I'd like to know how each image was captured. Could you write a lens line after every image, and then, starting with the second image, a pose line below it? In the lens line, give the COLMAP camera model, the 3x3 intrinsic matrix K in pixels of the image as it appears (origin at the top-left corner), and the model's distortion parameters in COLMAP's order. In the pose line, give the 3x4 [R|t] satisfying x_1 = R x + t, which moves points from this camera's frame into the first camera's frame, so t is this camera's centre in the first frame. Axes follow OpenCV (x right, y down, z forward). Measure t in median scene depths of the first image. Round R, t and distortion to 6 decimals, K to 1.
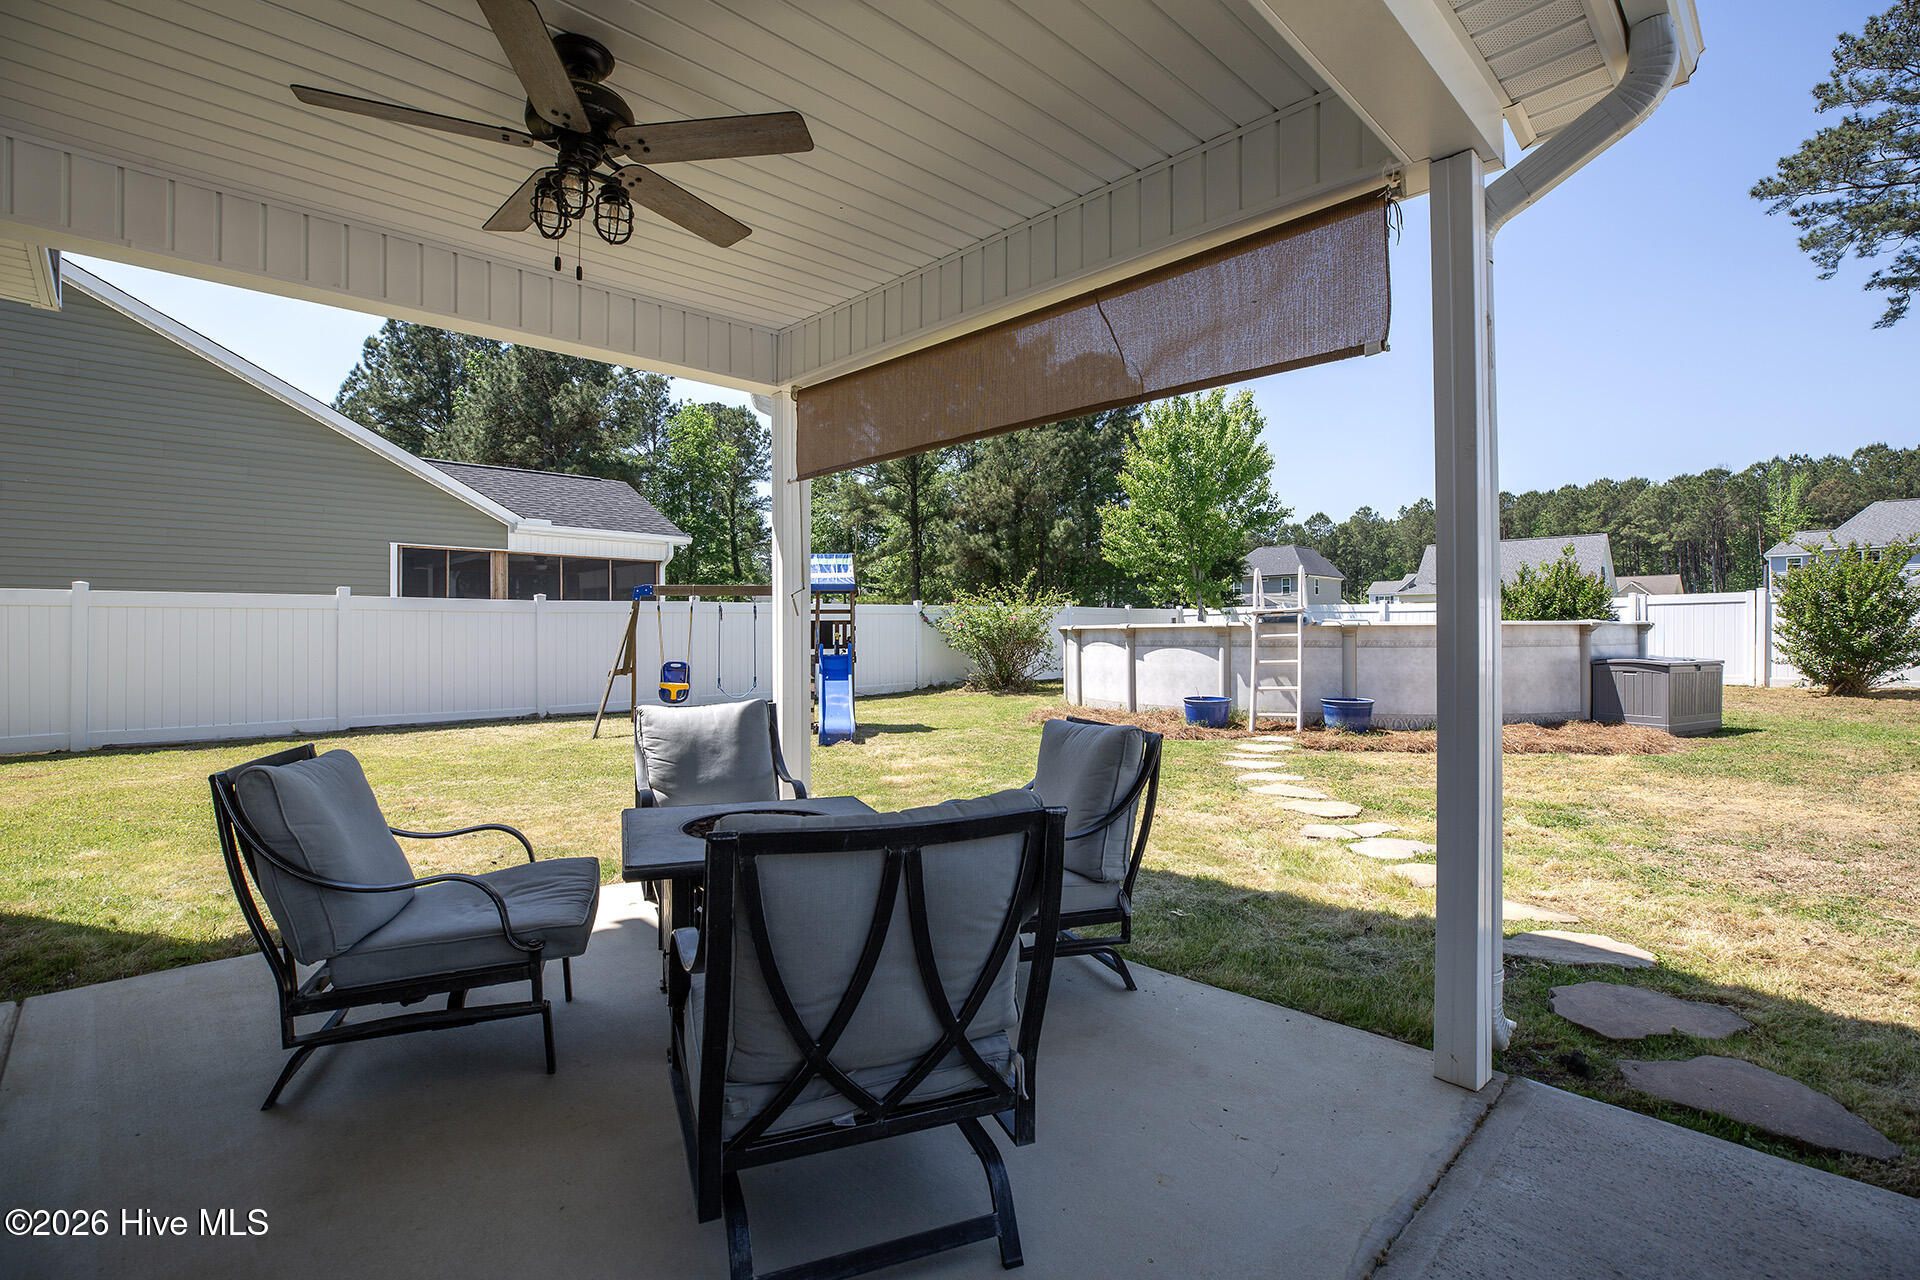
lens RADIAL K [[874.9, 0, 970.3], [0, 874.9, 629.2], [0, 0, 1]] dist [-0.043179, 0.012034]
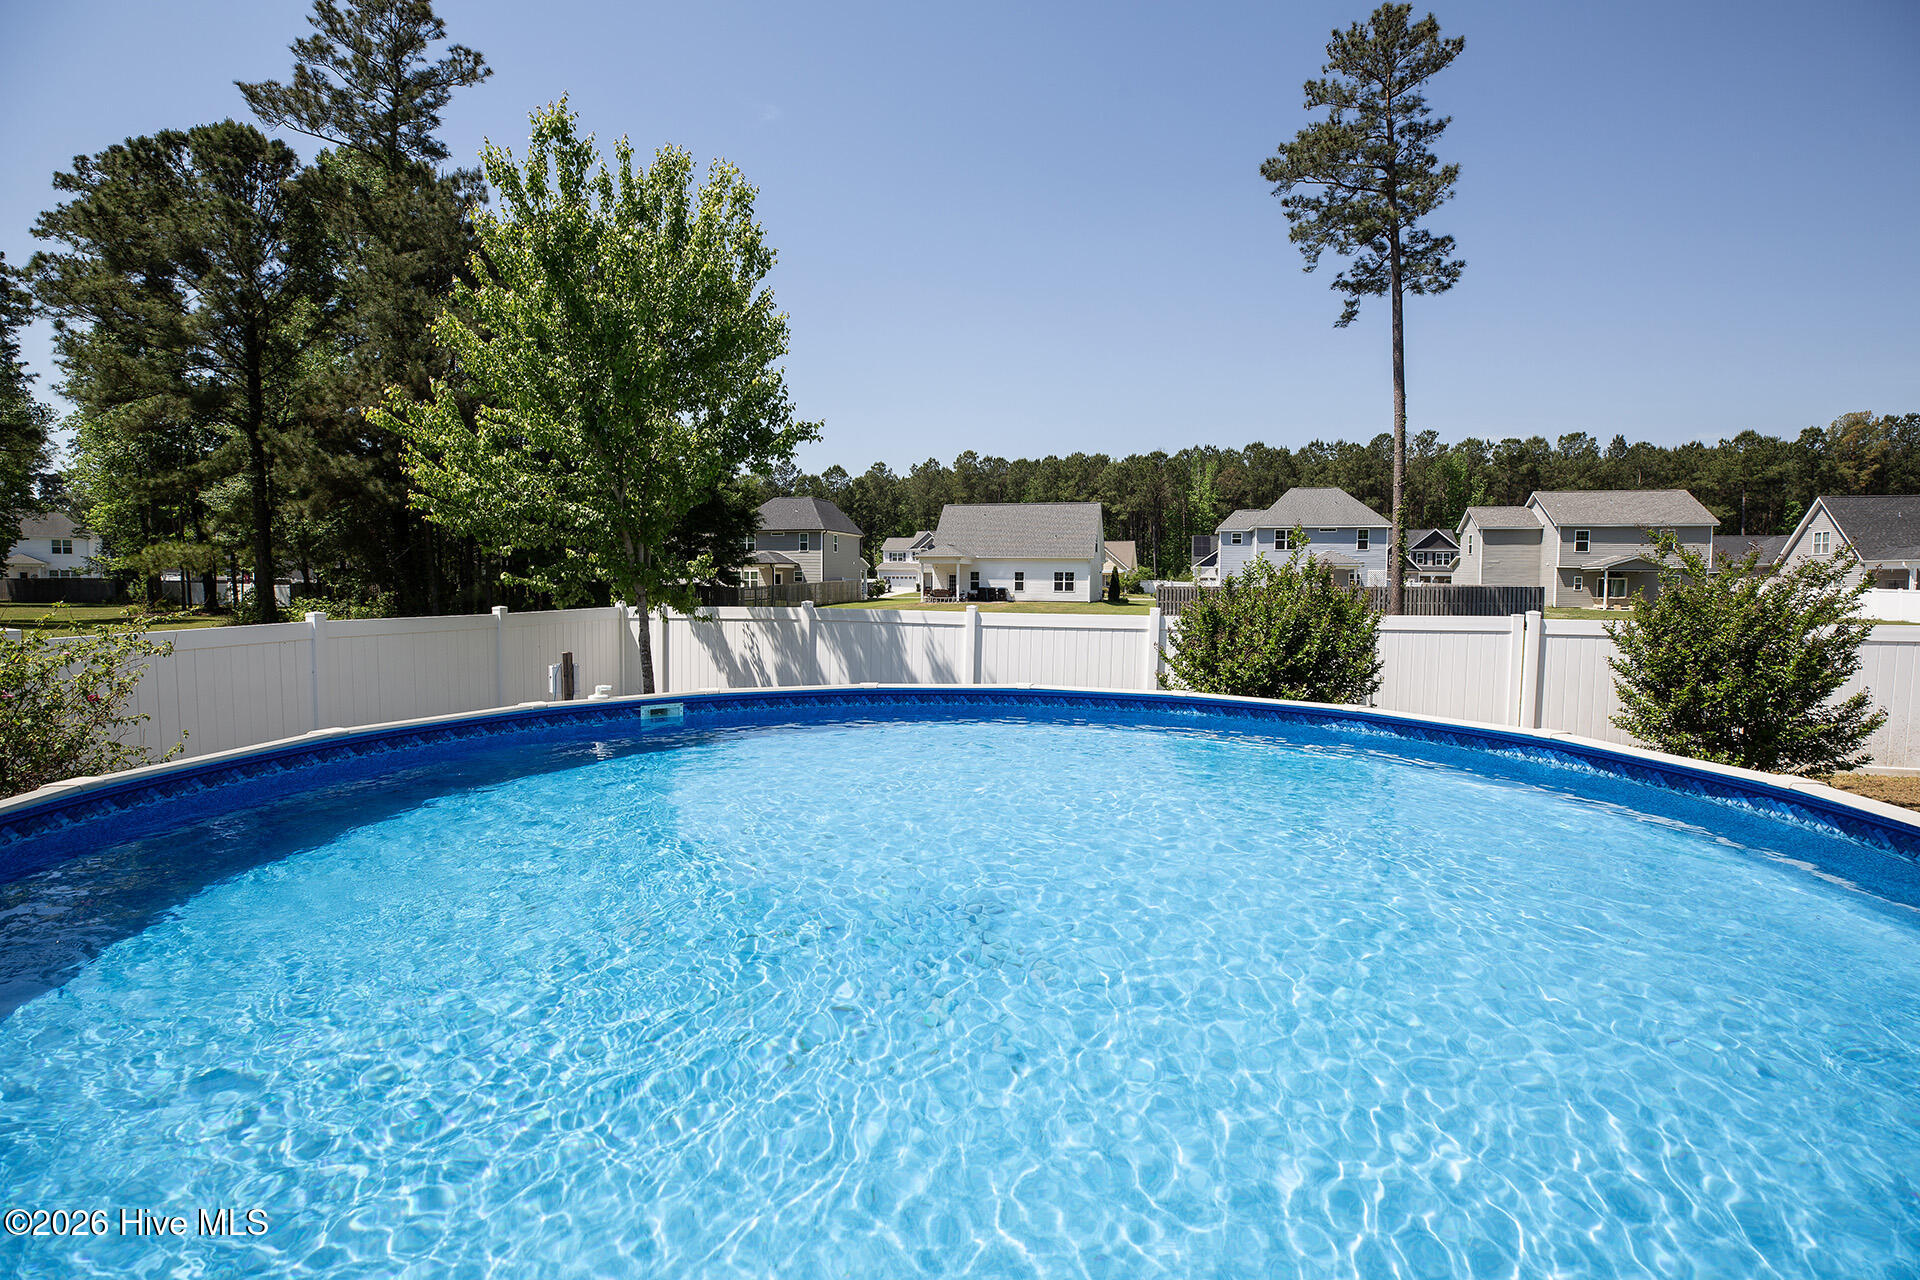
lens RADIAL K [[874.9, 0, 970.3], [0, 874.9, 629.2], [0, 0, 1]] dist [-0.043179, 0.012034]
pose [[0.859174, -0.019412, 0.511316, 0.077860], [-0.011295, 0.998317, 0.056880, -0.022172], [-0.511559, -0.054645, 0.857509, 0.219575]]
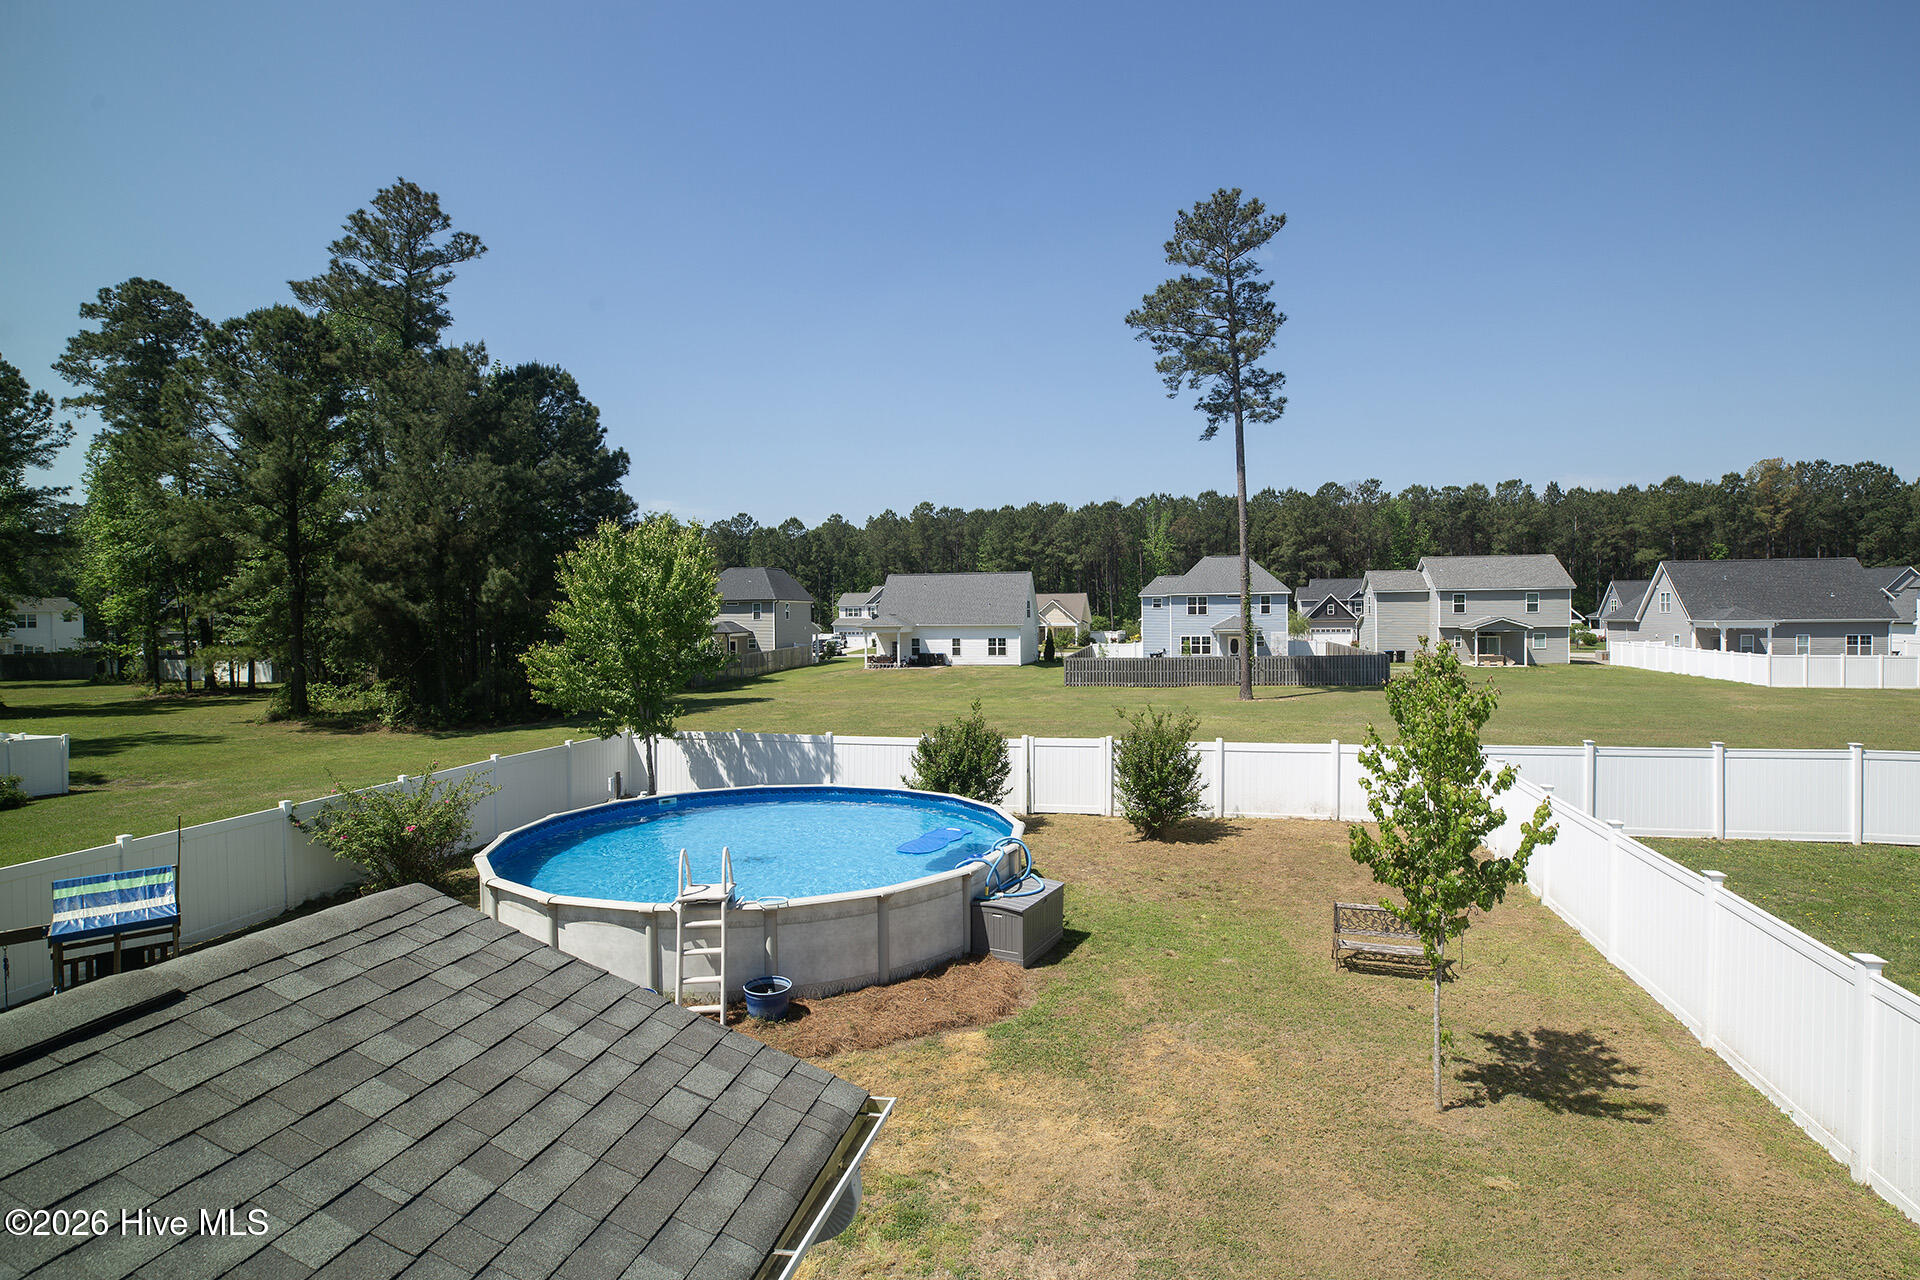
lens RADIAL K [[940.2, 0, 967.3], [0, 940.2, 639.8], [0, 0, 1]] dist [-0.050858, 0.014989]
pose [[0.846701, -0.017989, 0.531766, 0.009330], [0.005908, 0.999685, 0.024411, -0.074079], [-0.532037, -0.017527, 0.846540, -0.016057]]
